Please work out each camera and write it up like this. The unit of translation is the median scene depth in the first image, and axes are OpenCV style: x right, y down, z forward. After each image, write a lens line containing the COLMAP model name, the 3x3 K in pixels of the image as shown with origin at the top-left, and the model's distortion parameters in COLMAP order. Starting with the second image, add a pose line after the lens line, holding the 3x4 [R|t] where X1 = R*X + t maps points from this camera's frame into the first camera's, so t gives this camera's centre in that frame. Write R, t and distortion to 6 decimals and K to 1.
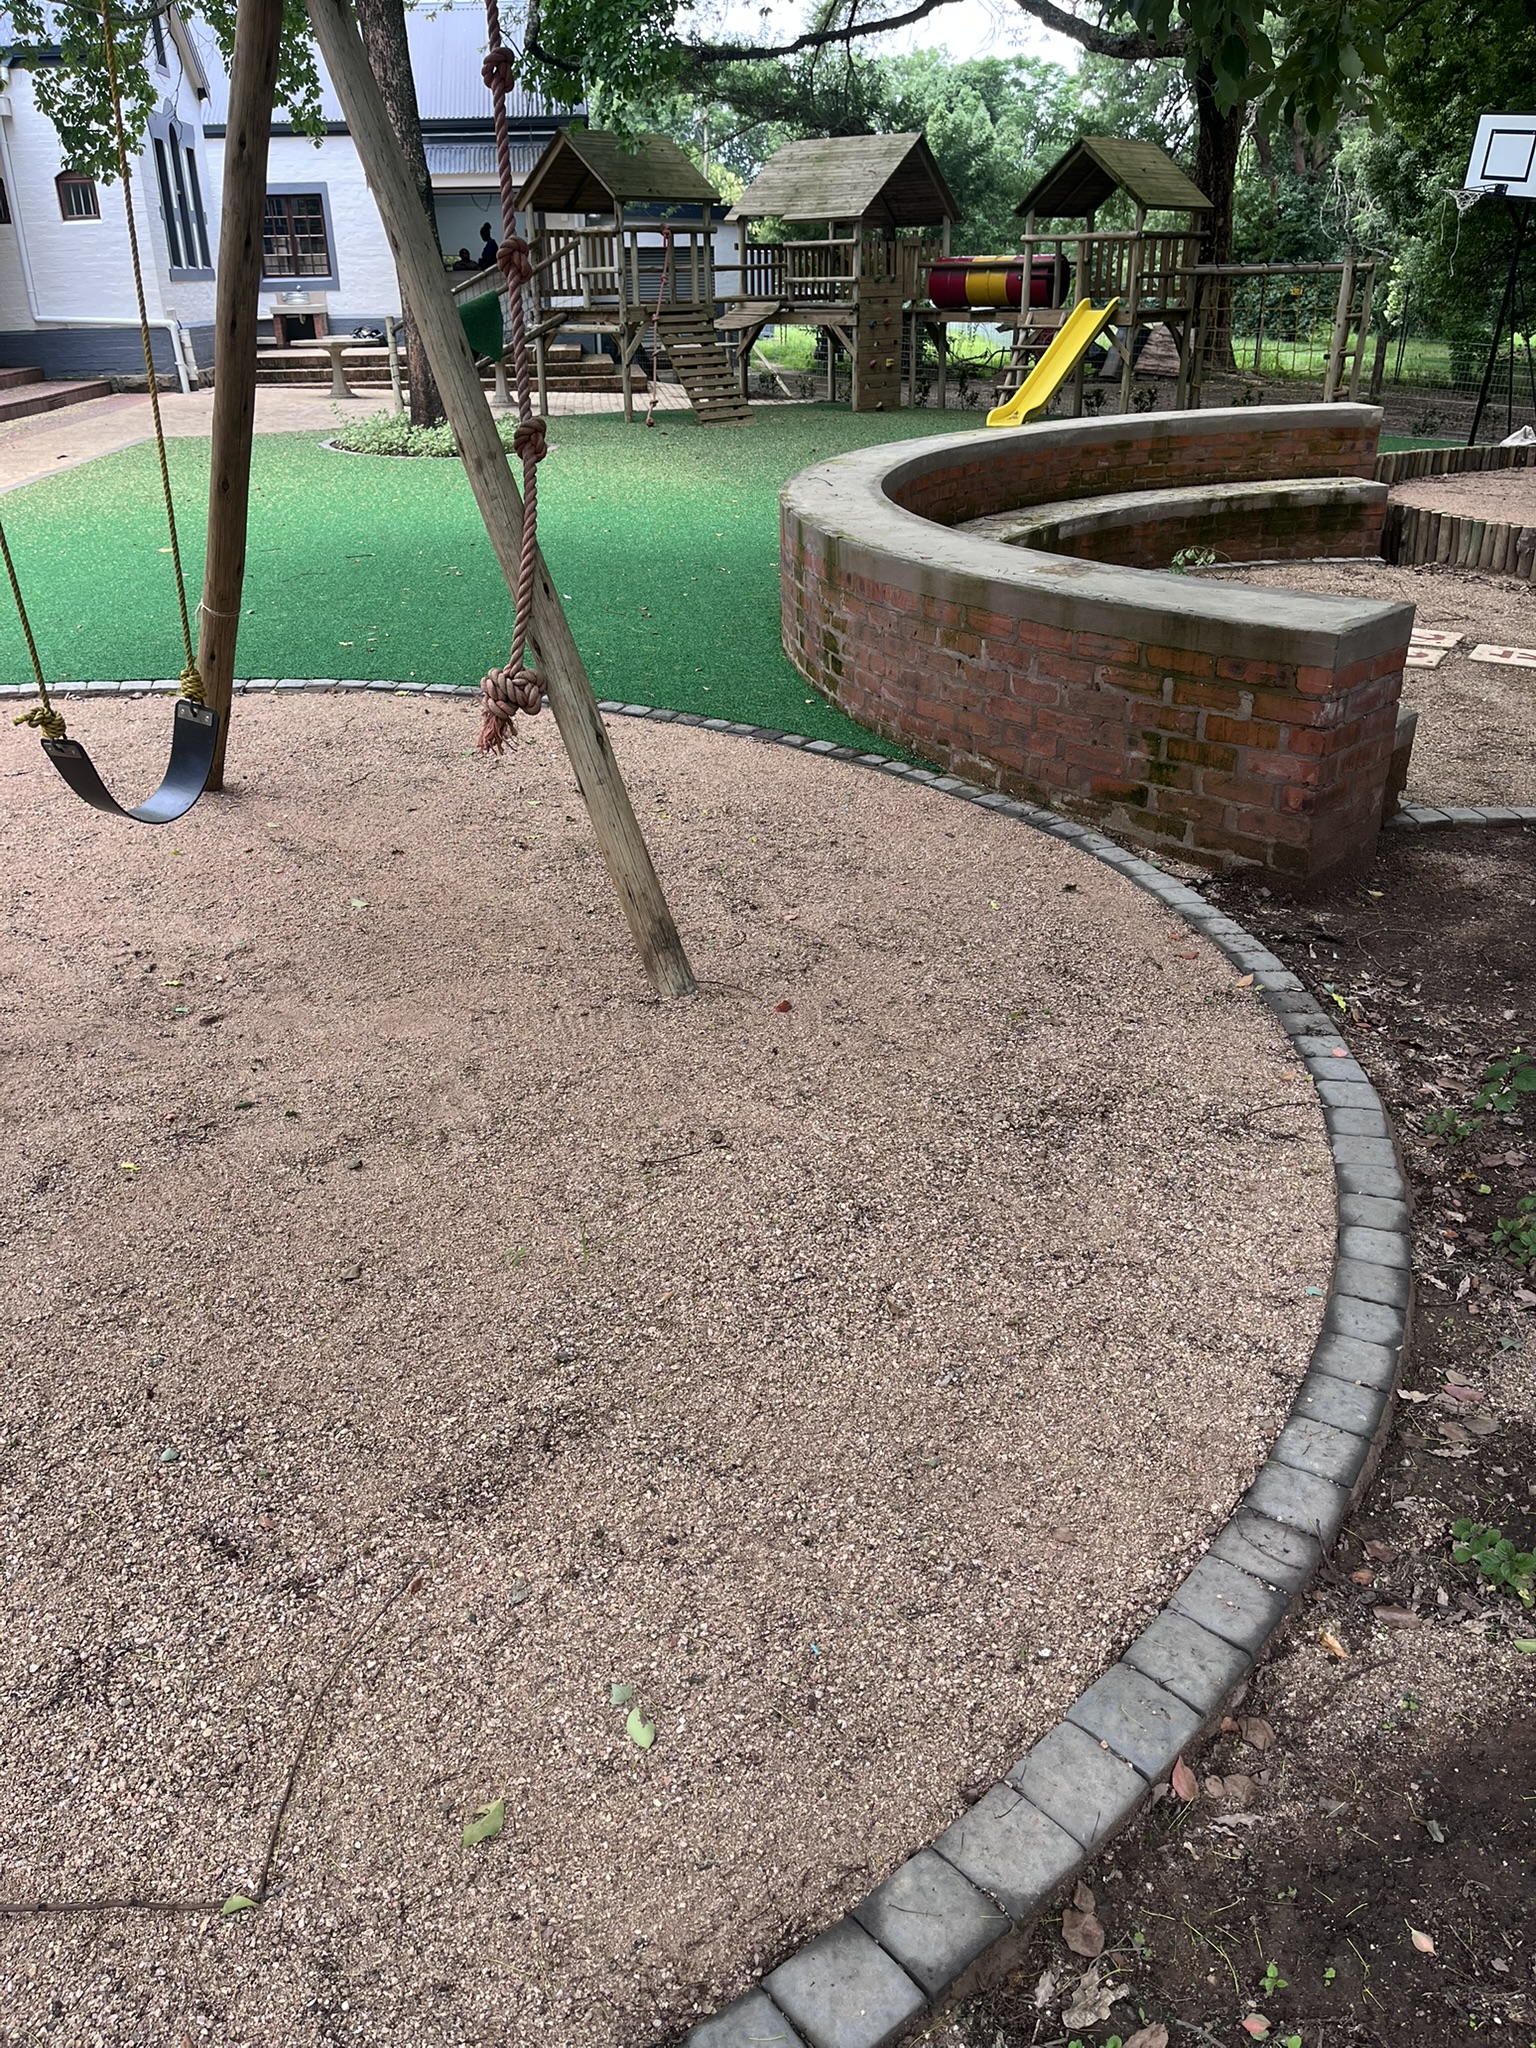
lens RADIAL K [[1561.0, 0, 768.0], [0, 1561.0, 1024.0], [0, 0, 1]] dist [0.062842, -0.089561]
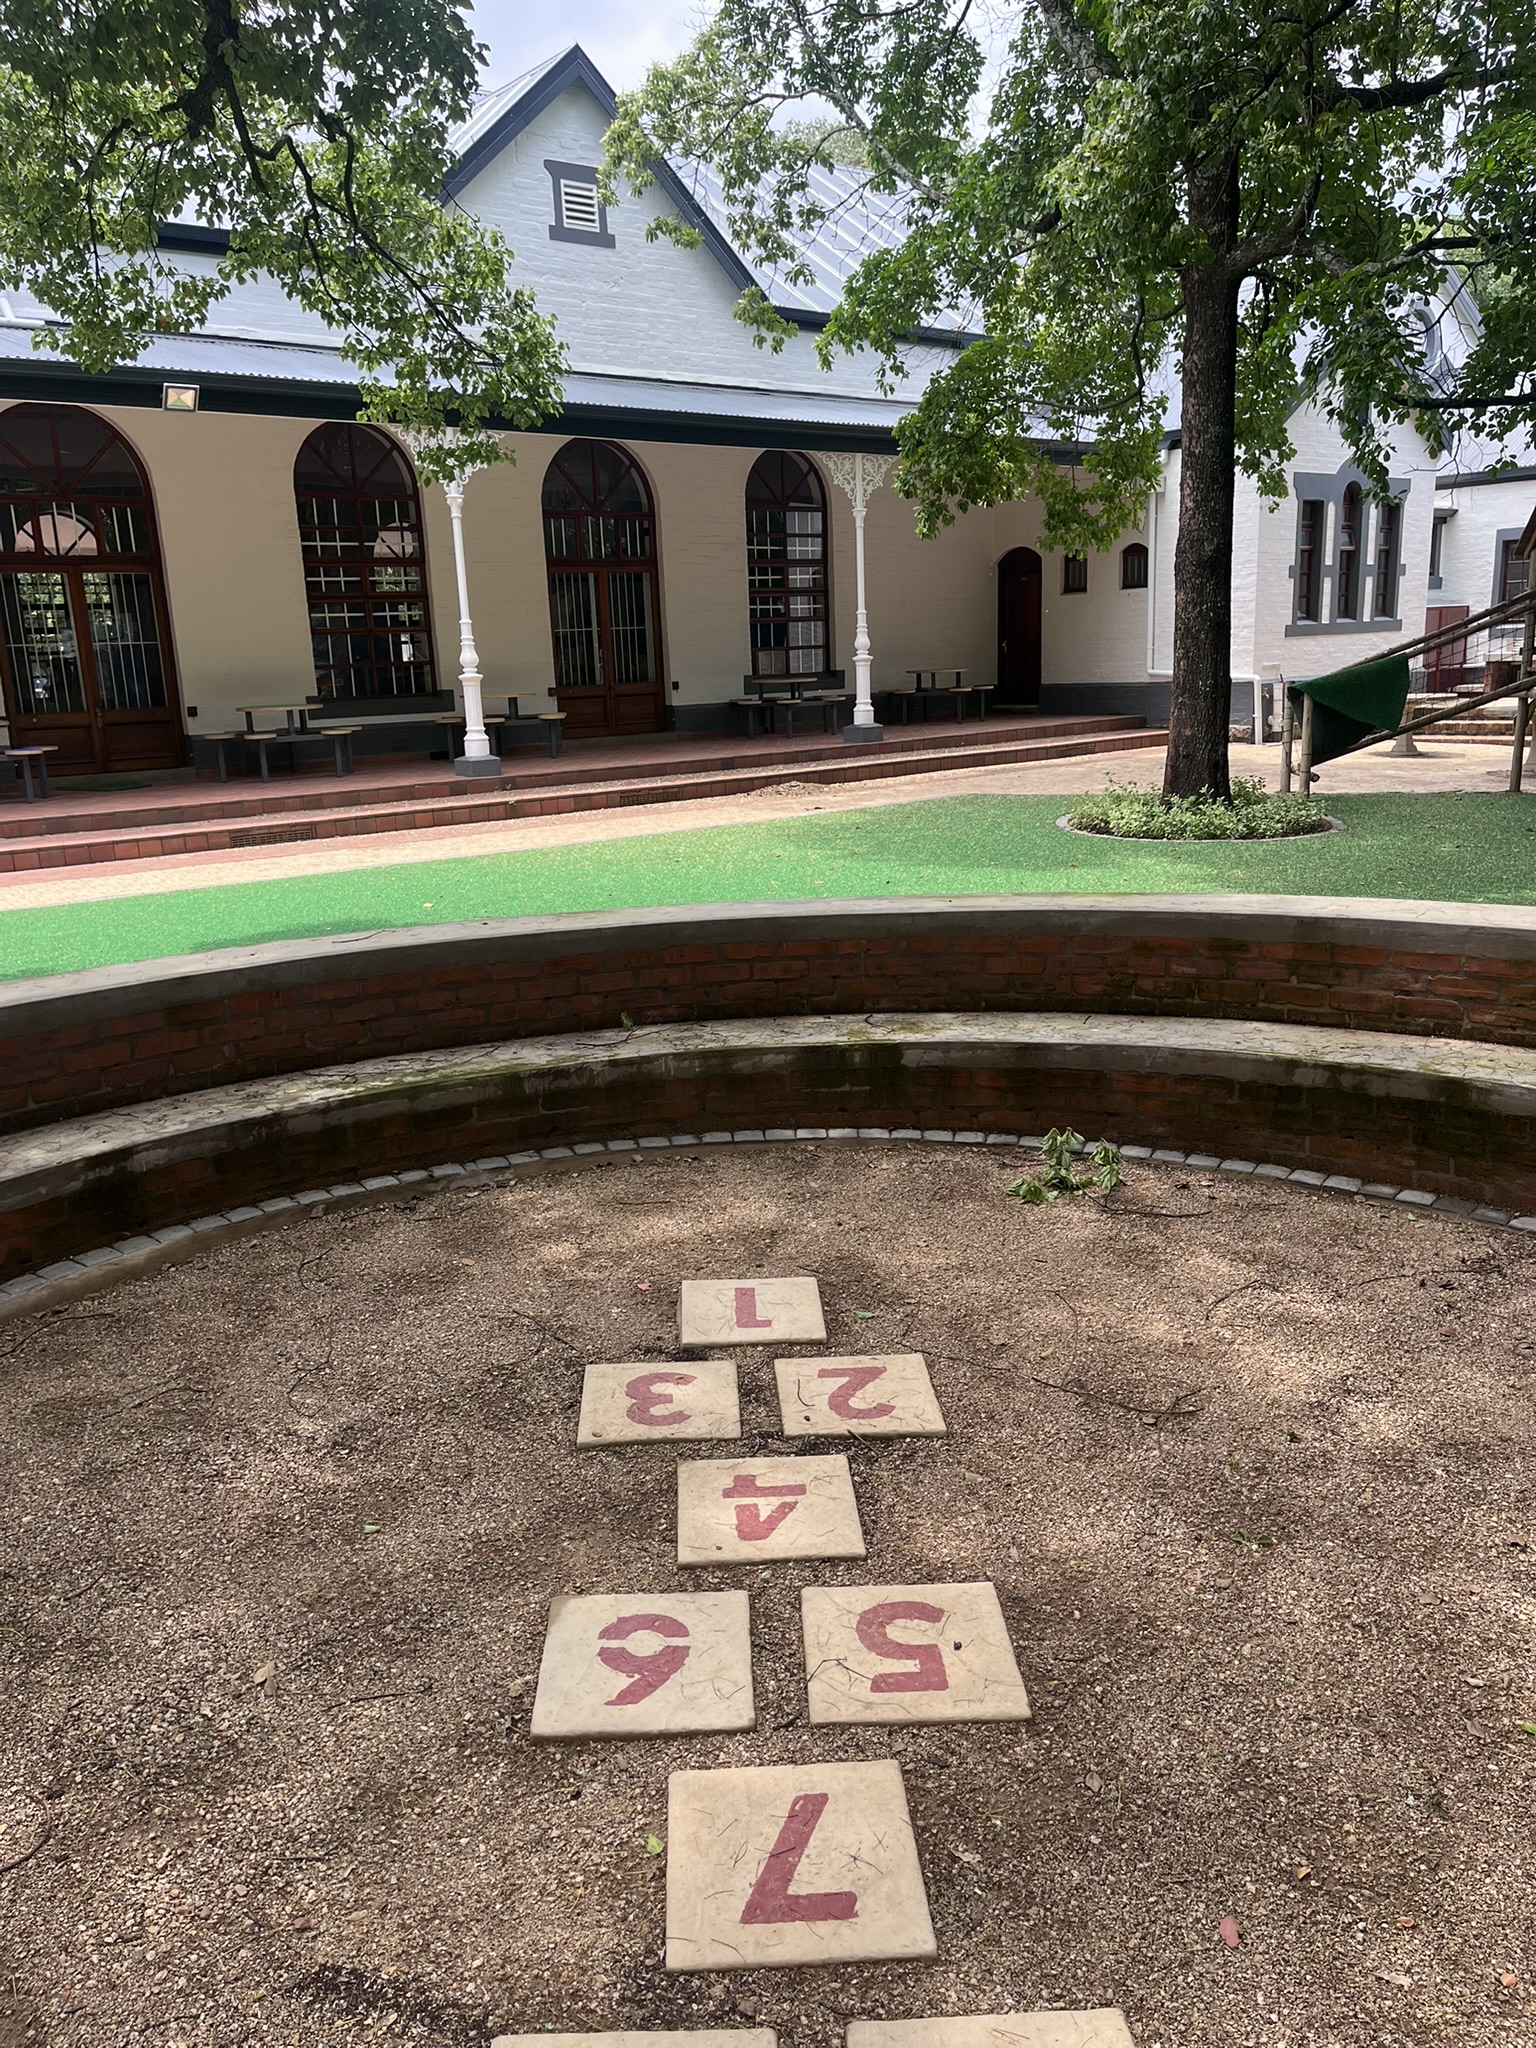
lens RADIAL K [[1561.0, 0, 768.0], [0, 1561.0, 1024.0], [0, 0, 1]] dist [0.062842, -0.089561]
pose [[0.565354, 0.192230, -0.802136, 0.604980], [-0.334064, 0.942502, -0.009583, -0.269622], [0.754172, 0.273383, 0.597064, 0.504565]]
